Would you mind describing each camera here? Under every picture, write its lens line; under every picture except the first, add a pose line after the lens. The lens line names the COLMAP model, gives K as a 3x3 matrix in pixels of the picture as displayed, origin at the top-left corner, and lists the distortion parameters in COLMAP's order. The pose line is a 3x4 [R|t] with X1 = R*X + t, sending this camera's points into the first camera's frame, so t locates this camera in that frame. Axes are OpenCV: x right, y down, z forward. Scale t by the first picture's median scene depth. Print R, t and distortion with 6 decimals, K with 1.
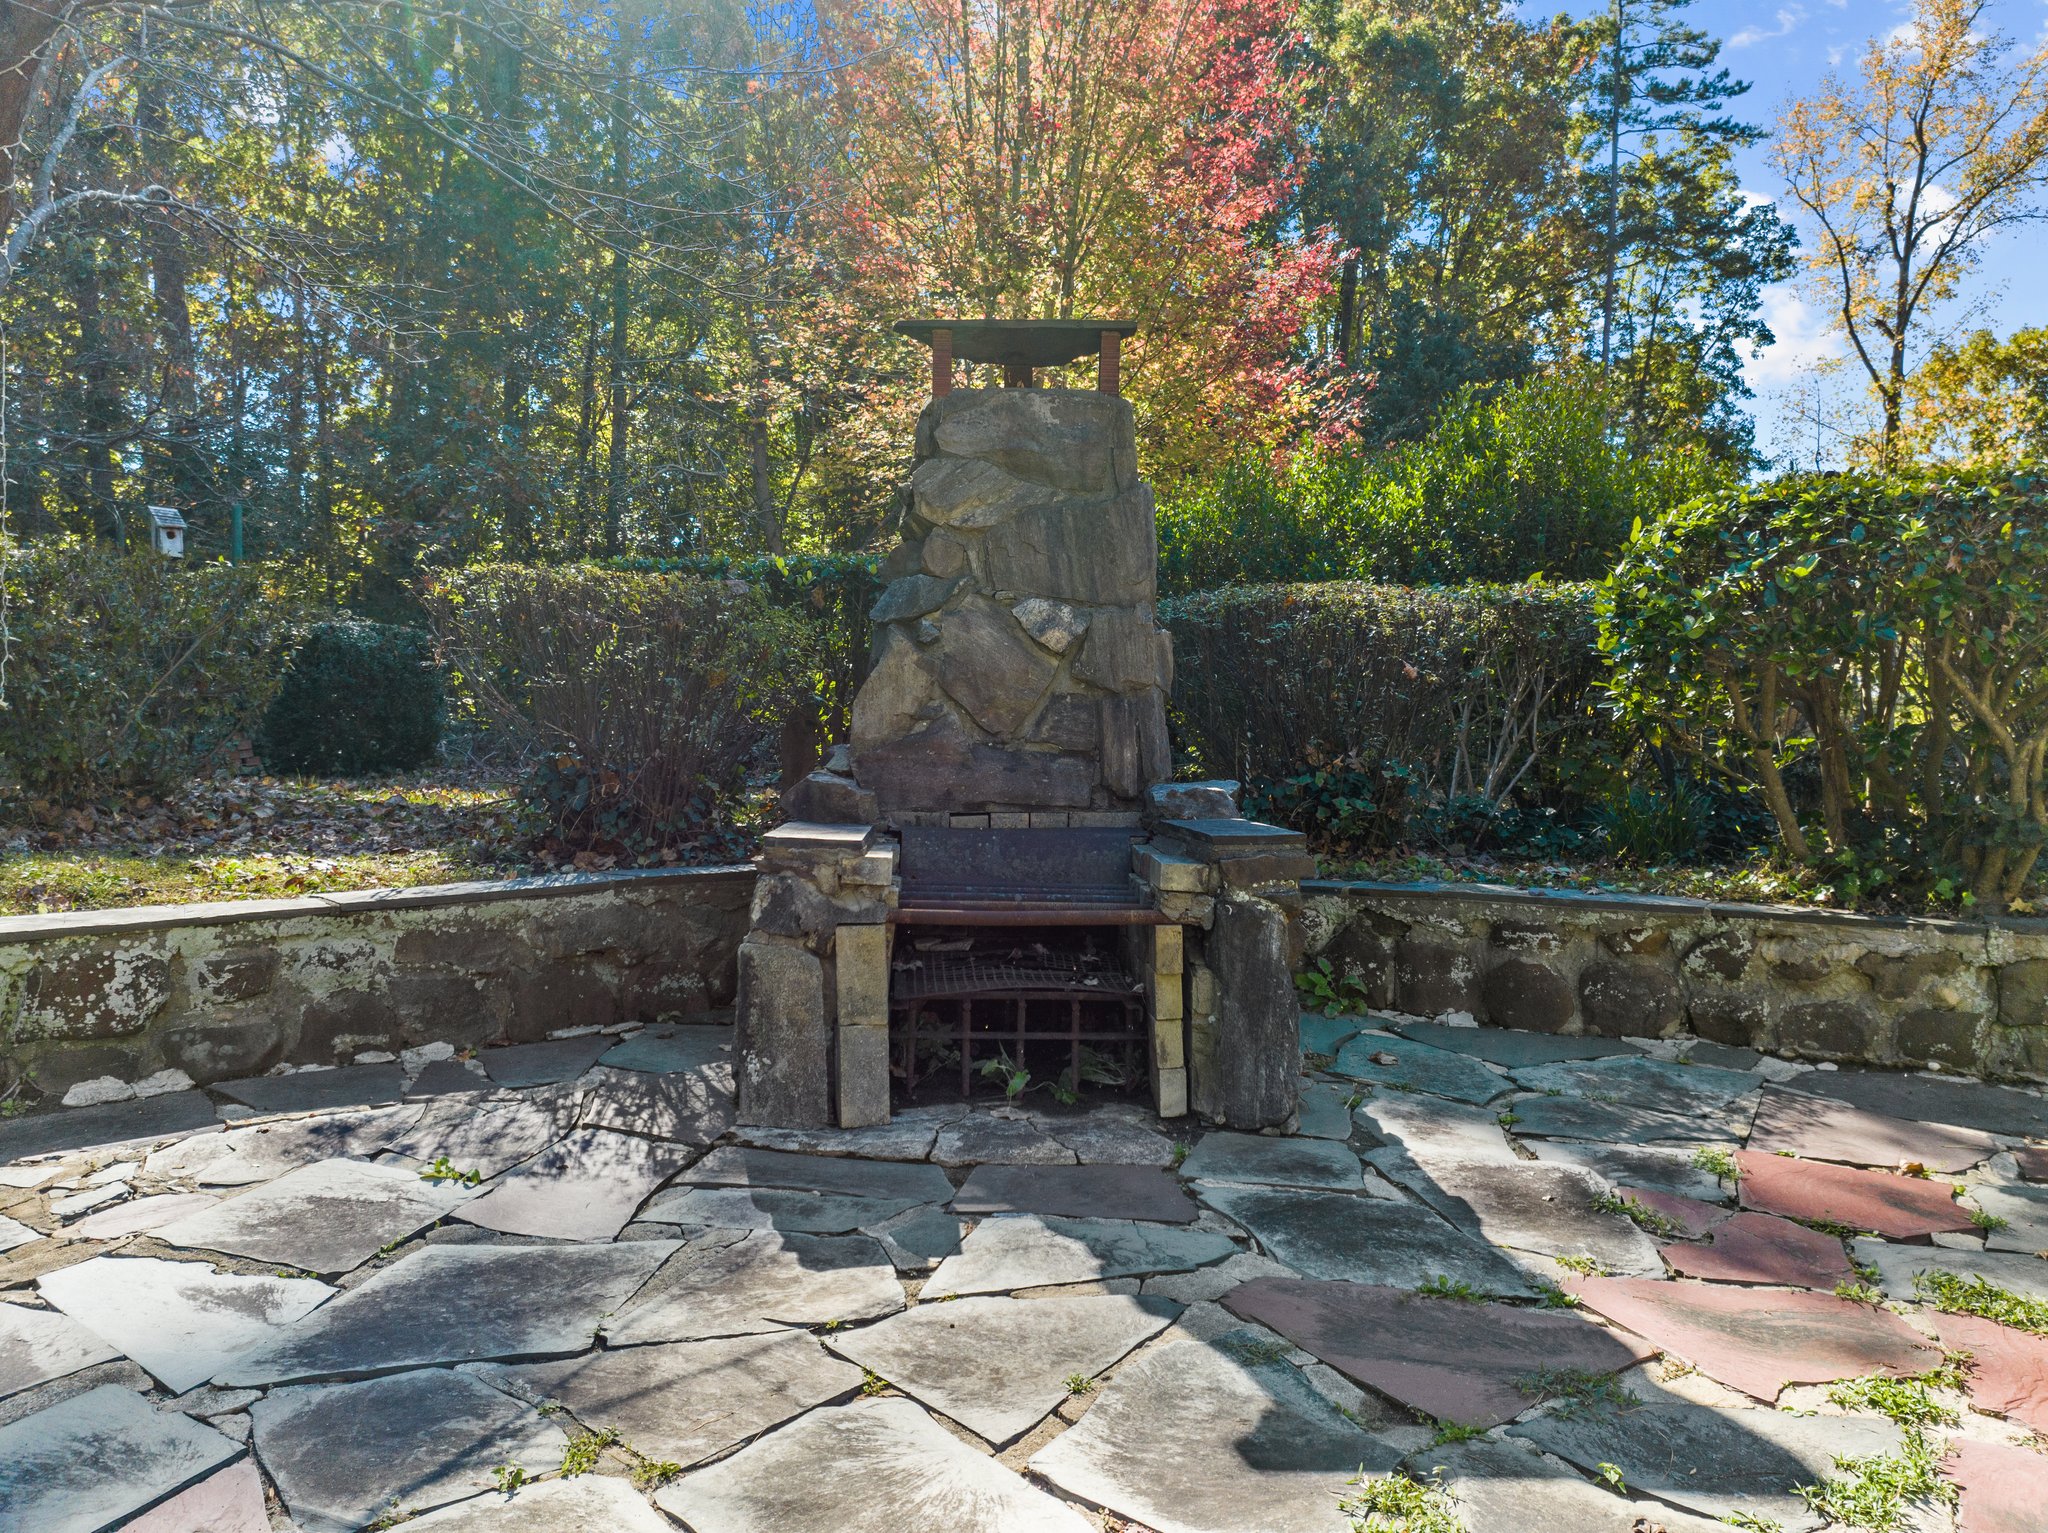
lens RADIAL K [[1438.5, 0, 1027.9], [0, 1438.5, 766.2], [0, 0, 1]] dist [-0.047458, 0.012104]
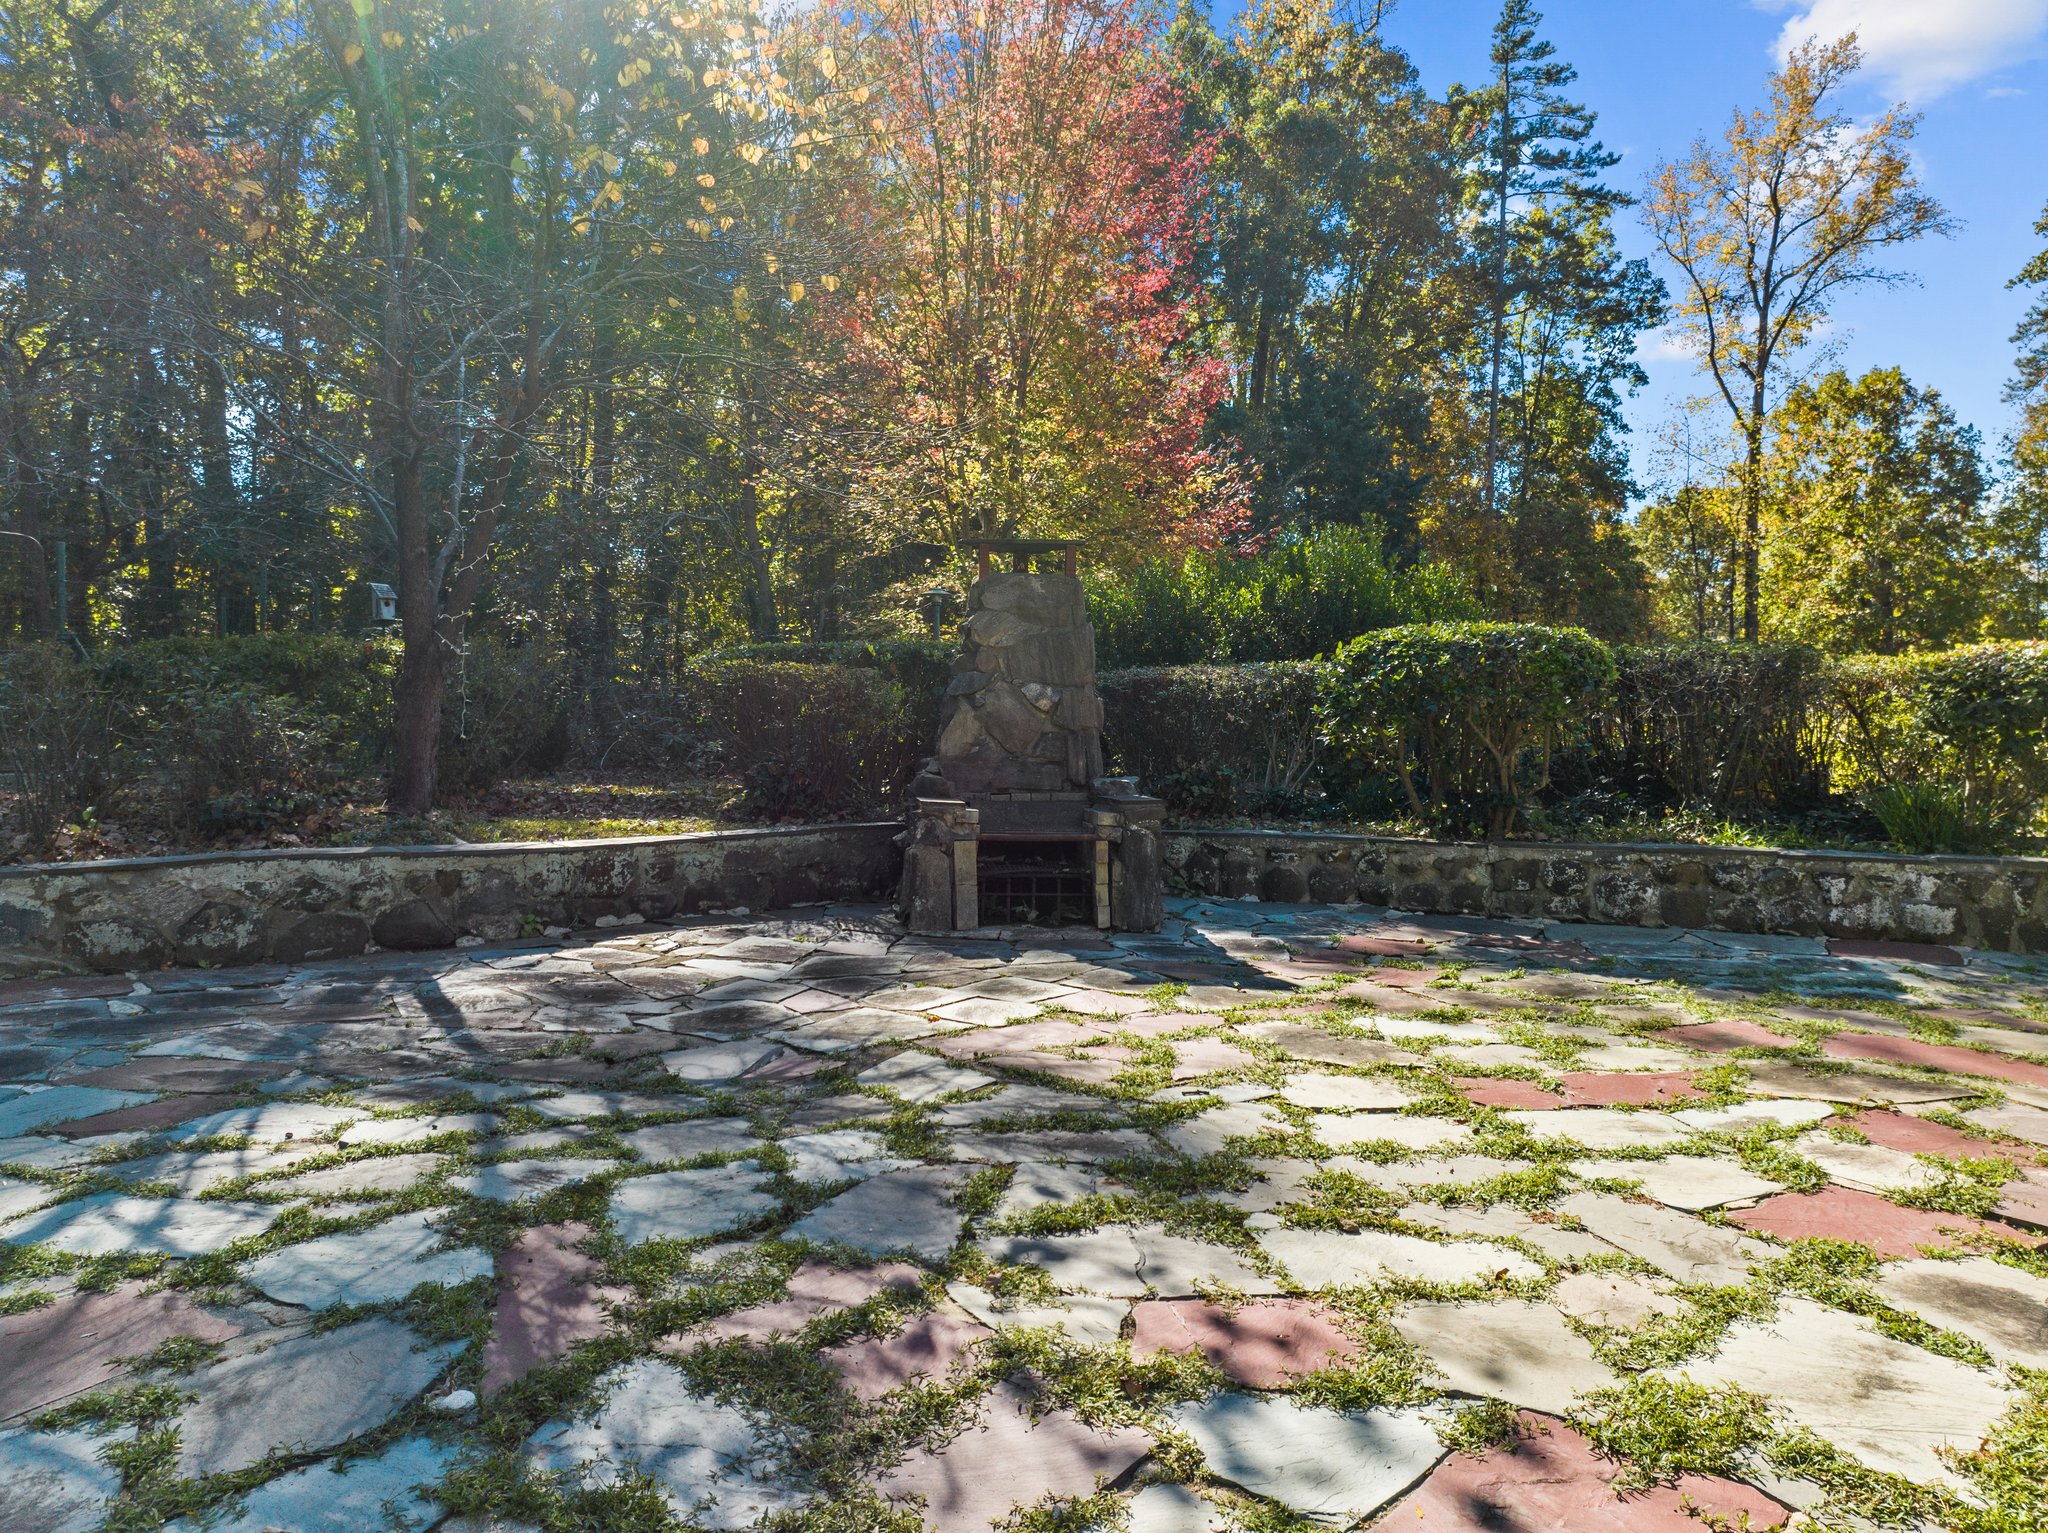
lens RADIAL K [[1438.5, 0, 1019.4], [0, 1438.5, 767.9], [0, 0, 1]] dist [-0.047458, 0.012104]
pose [[0.999190, -0.002118, 0.040184, -0.009890], [0.002094, 0.999998, 0.000638, -0.000346], [-0.040185, -0.000554, 0.999192, -0.101613]]
